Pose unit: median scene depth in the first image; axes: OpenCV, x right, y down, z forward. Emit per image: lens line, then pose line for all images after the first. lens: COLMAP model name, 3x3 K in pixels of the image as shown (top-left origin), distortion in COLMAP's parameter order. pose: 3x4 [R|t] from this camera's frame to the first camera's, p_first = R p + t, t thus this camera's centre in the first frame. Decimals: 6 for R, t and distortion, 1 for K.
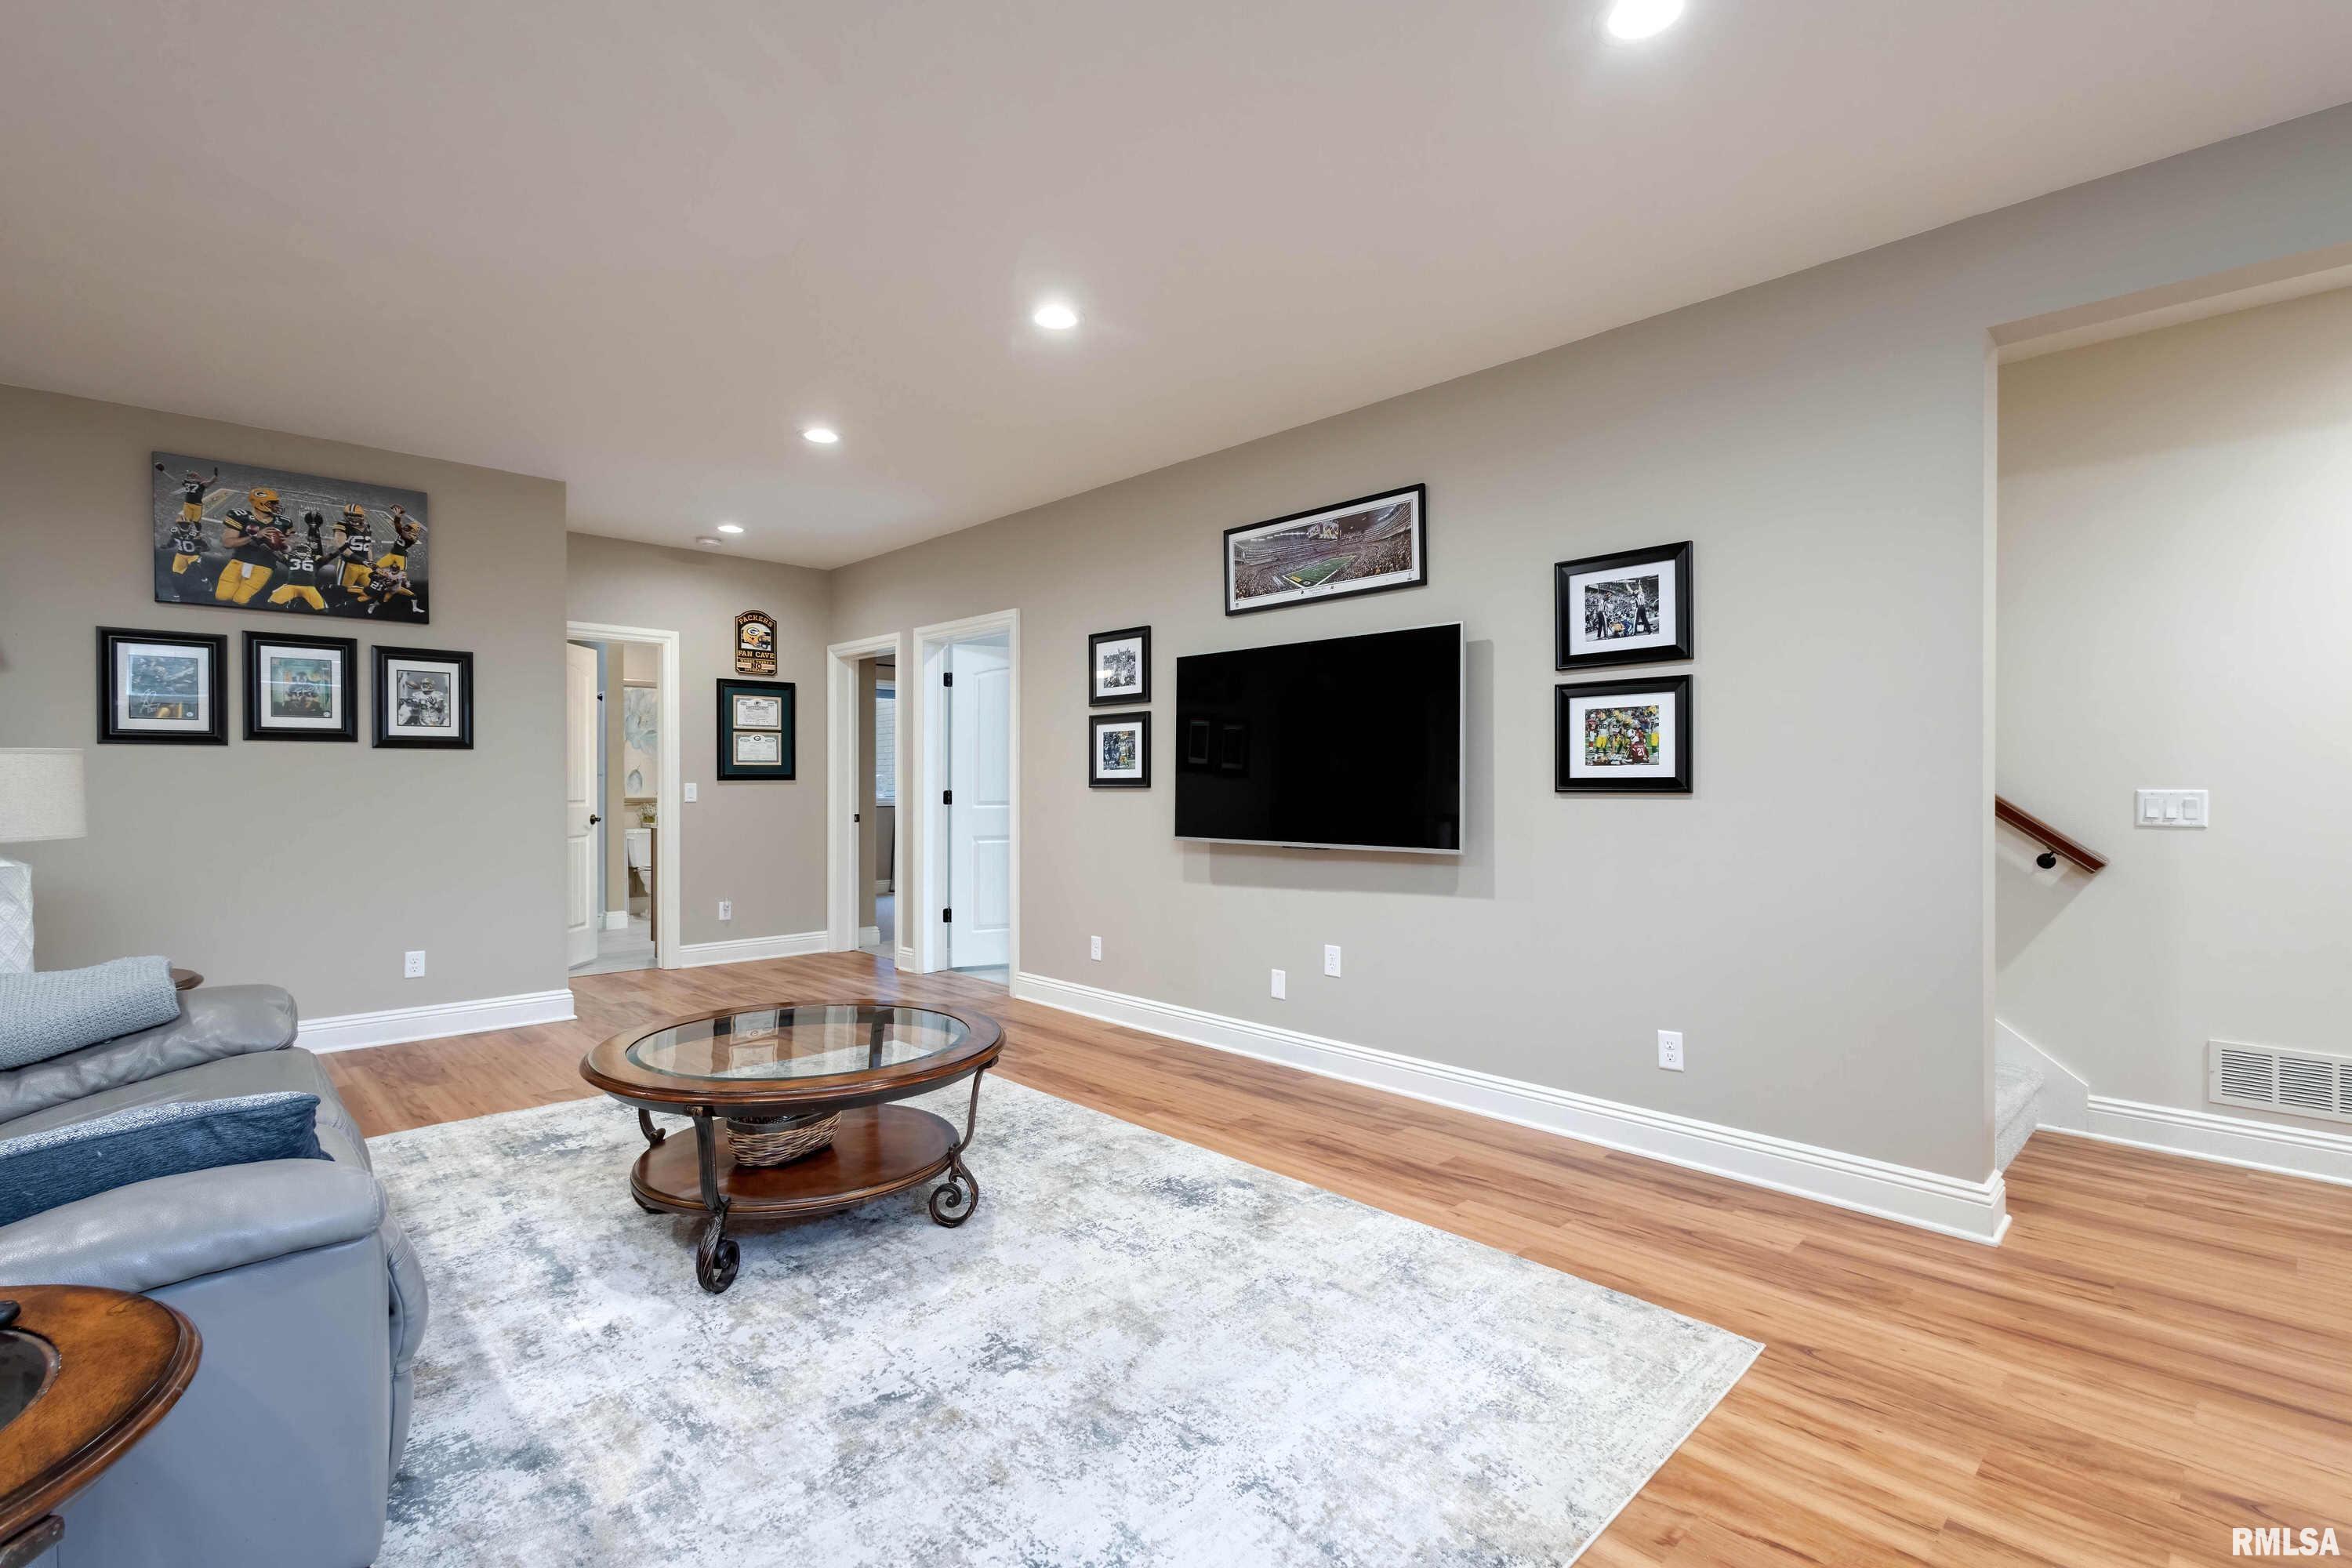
lens RADIAL K [[1088.3, 0, 1175.0], [0, 1088.3, 796.8], [0, 0, 1]] dist [0.003655, 0.000373]
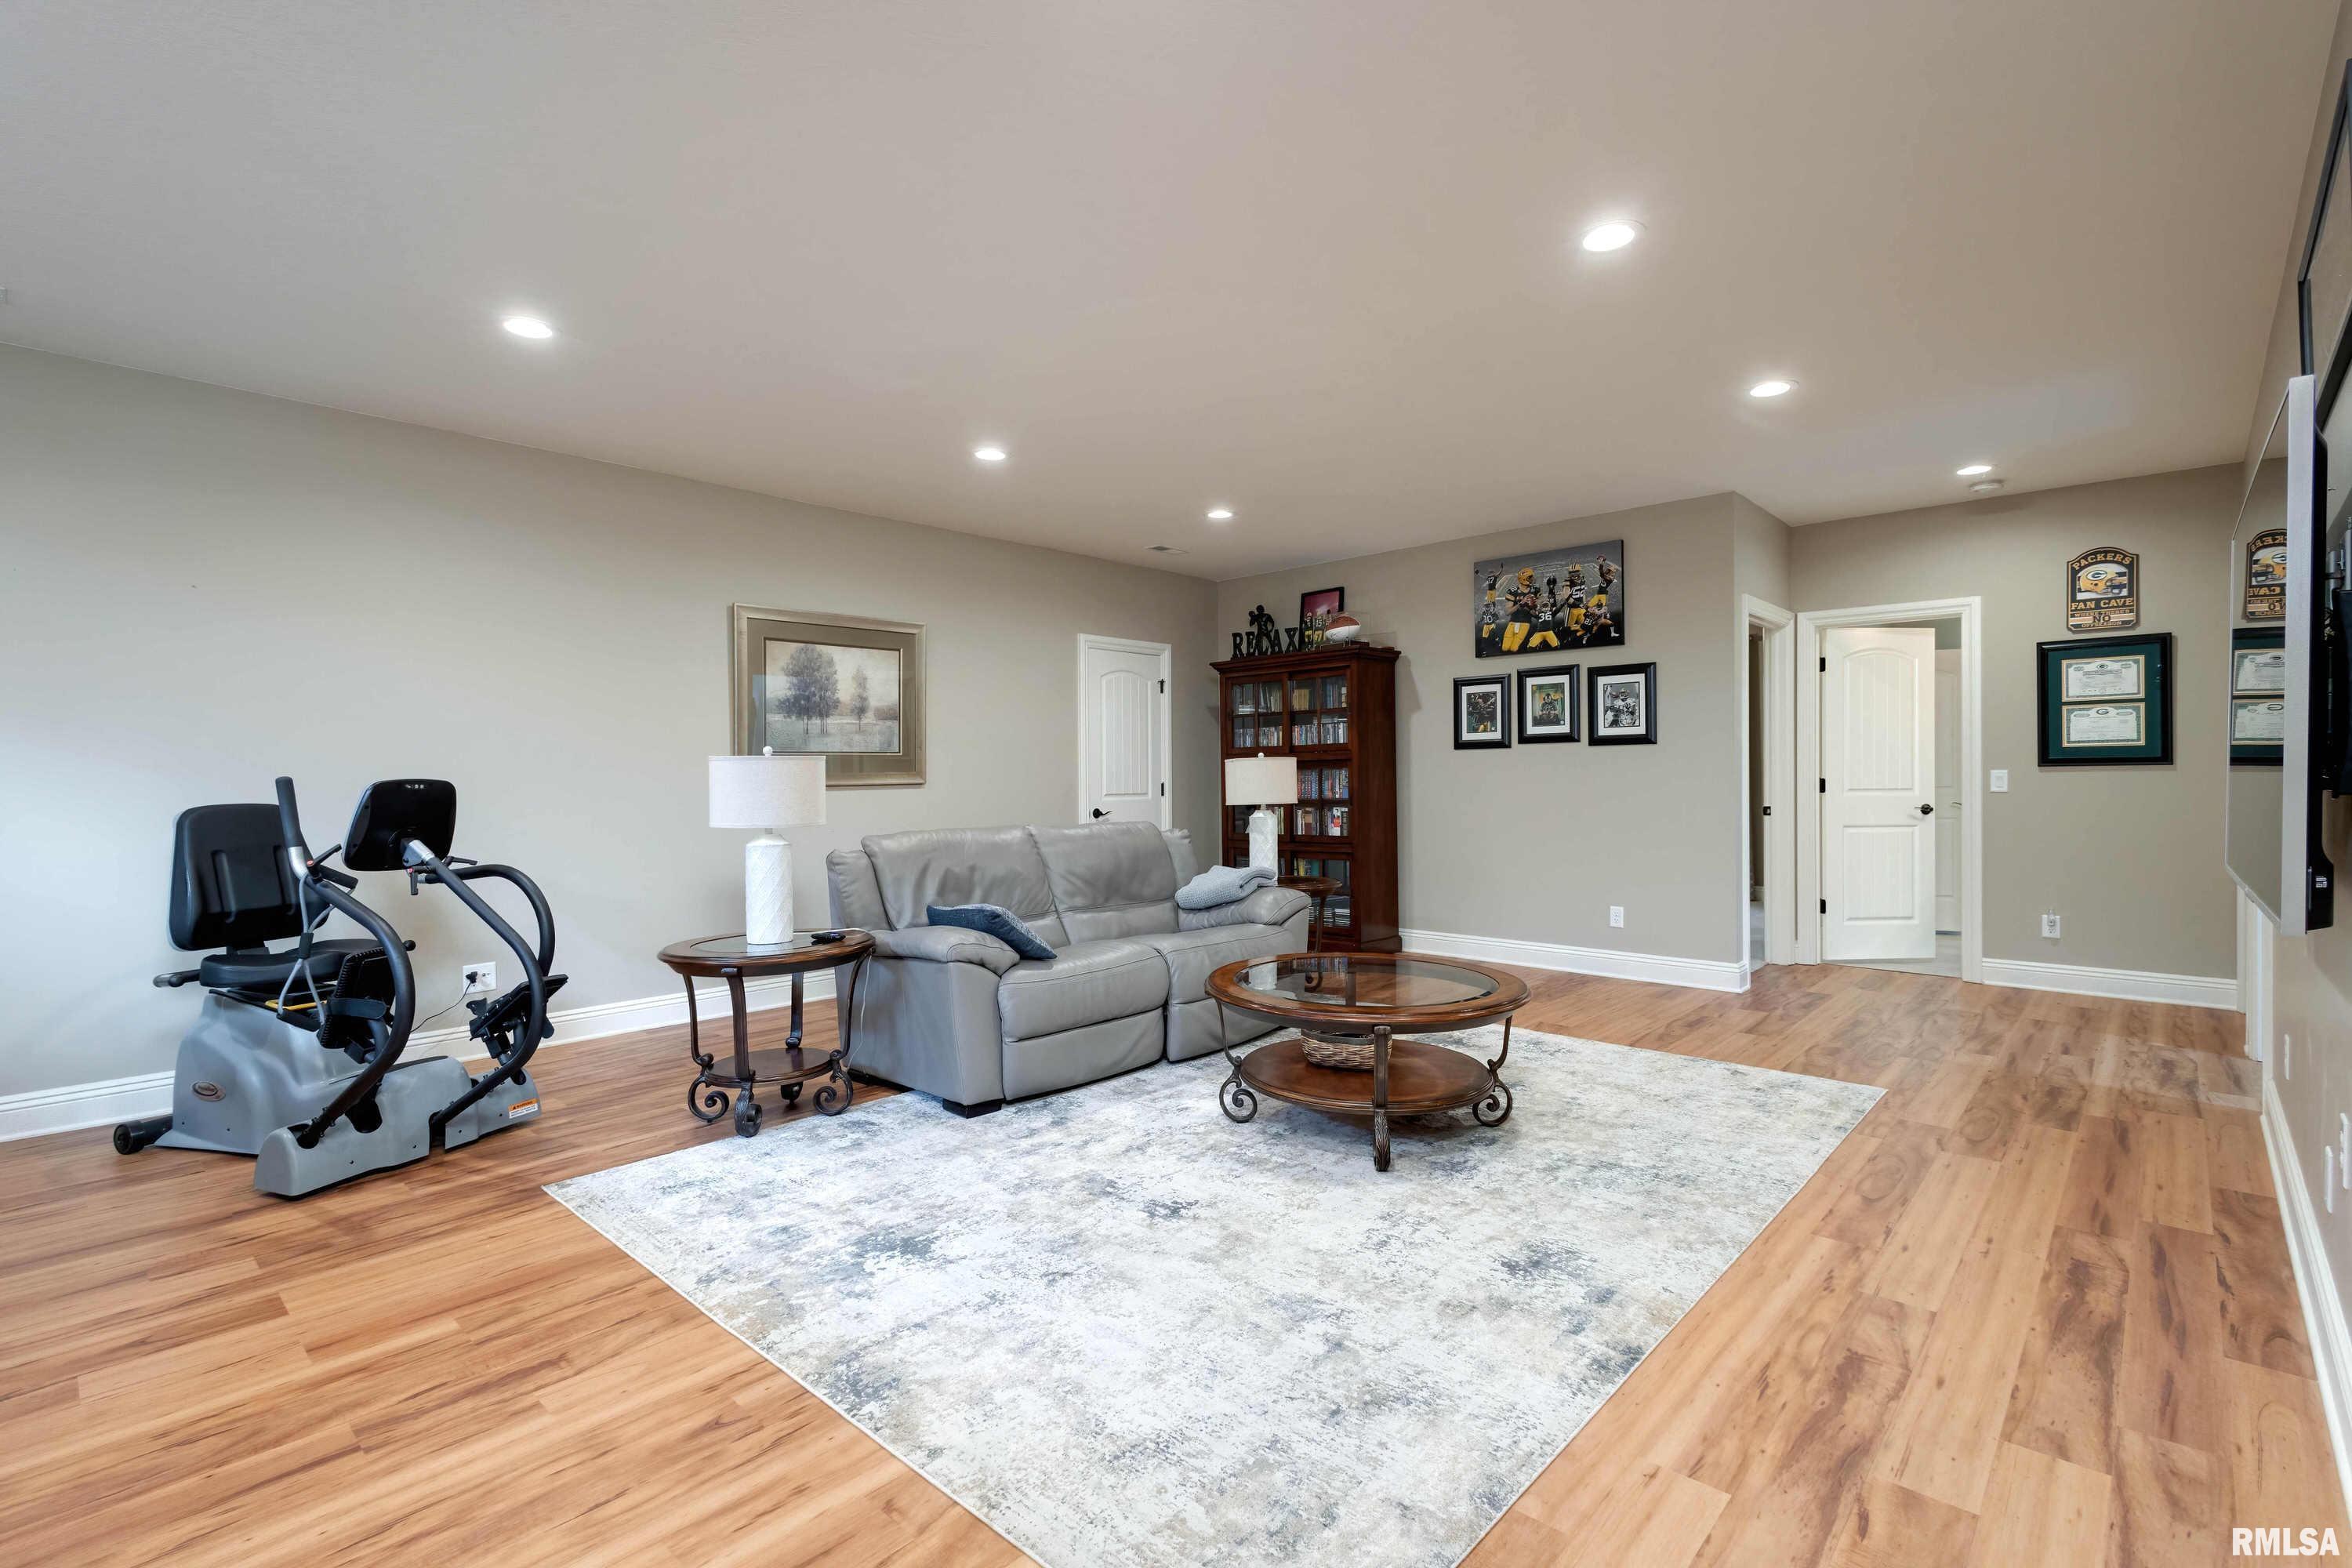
lens RADIAL K [[1088.3, 0, 1175.0], [0, 1088.3, 796.8], [0, 0, 1]] dist [0.003655, 0.000373]
pose [[0.041289, 0.019009, -0.998966, 0.580987], [-0.004828, 0.999811, 0.018825, -0.006686], [0.999136, 0.004045, 0.041373, 0.478280]]
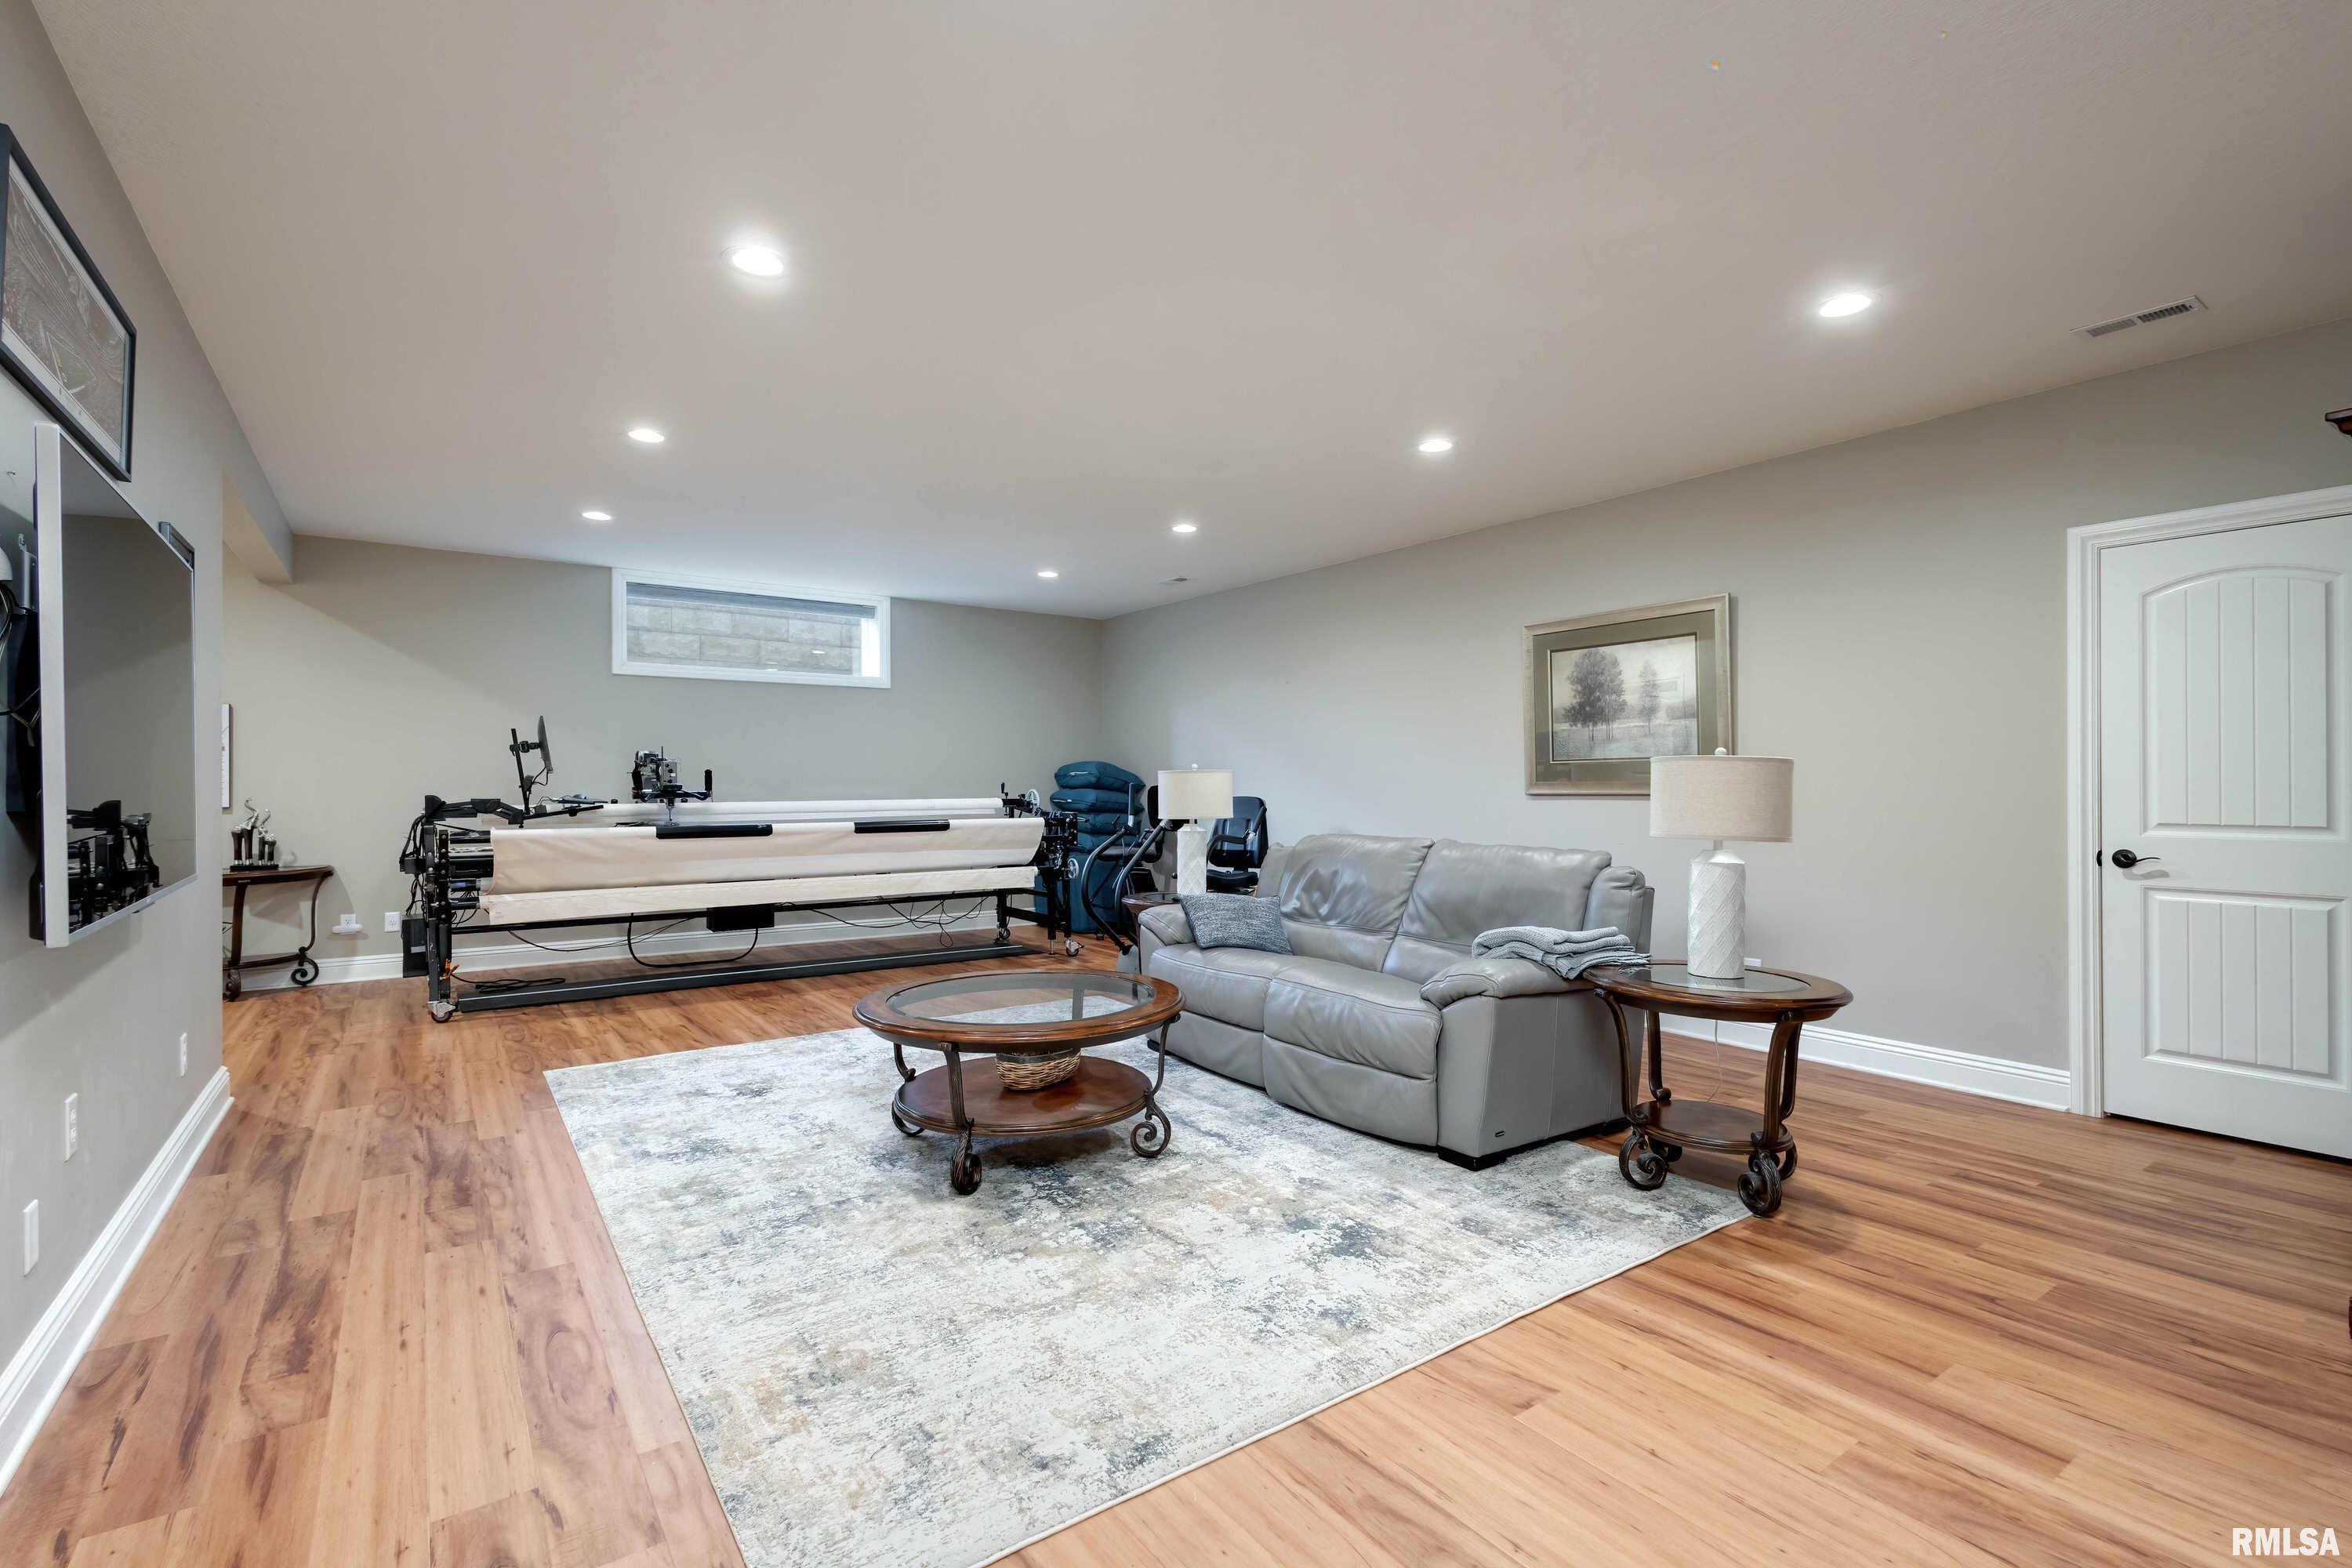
lens RADIAL K [[1052.7, 0, 1135.1], [0, 1052.7, 782.9], [0, 0, 1]] dist [0.003098, -0.000034]
pose [[-0.982671, -0.004939, 0.185292, -0.440779], [-0.002891, 0.999932, 0.011323, -0.018688], [-0.185335, 0.010591, -0.982618, 1.386782]]
